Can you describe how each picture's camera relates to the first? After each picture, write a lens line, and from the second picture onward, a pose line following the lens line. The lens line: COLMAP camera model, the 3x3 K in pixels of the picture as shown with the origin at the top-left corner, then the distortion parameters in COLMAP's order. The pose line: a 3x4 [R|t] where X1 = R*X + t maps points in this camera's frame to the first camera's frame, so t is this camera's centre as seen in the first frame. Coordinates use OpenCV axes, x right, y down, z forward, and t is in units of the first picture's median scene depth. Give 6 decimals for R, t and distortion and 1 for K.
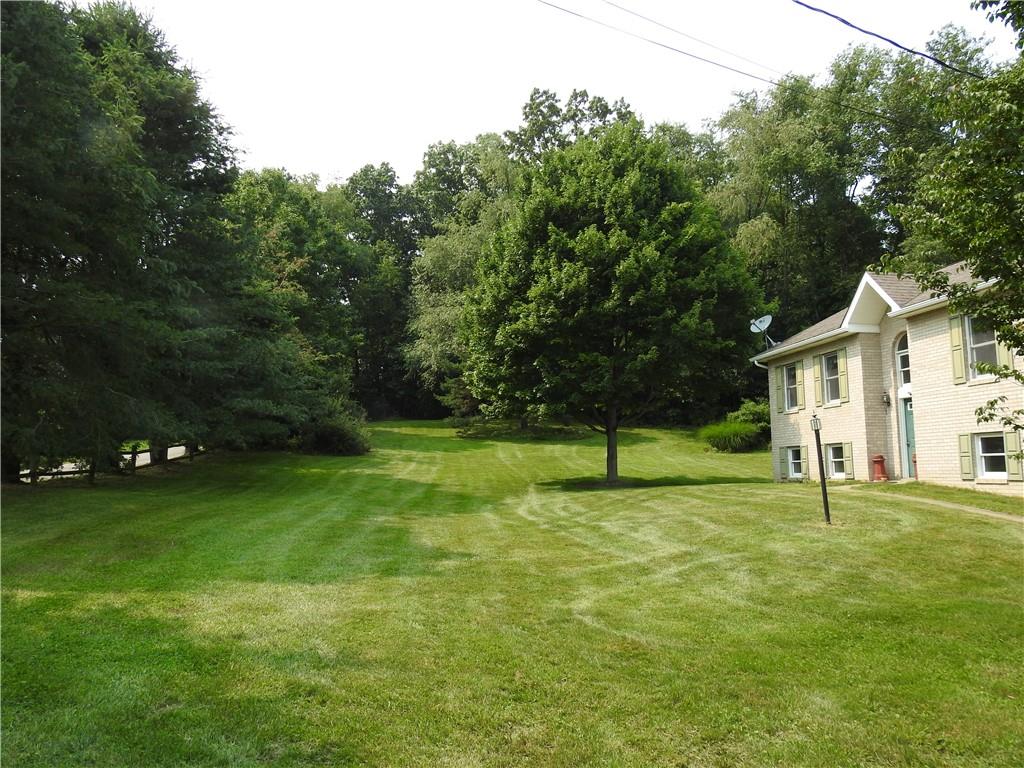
lens RADIAL K [[731.6, 0, 513.6], [0, 731.6, 384.0], [0, 0, 1]] dist [-0.001850, 0.001516]
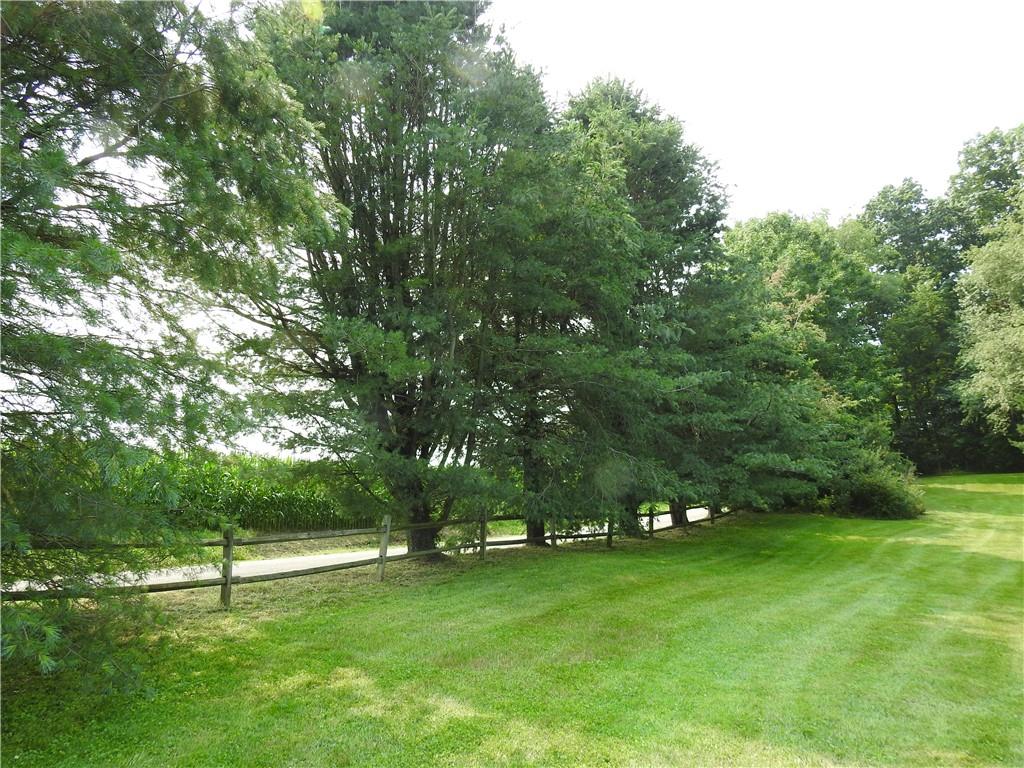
lens RADIAL K [[731.6, 0, 515.1], [0, 731.6, 381.5], [0, 0, 1]] dist [-0.001850, 0.001516]
pose [[0.766480, -0.107027, -0.633288, -0.022177], [0.053826, 0.993253, -0.102716, 0.007081], [0.640009, 0.044642, 0.767070, 0.114693]]
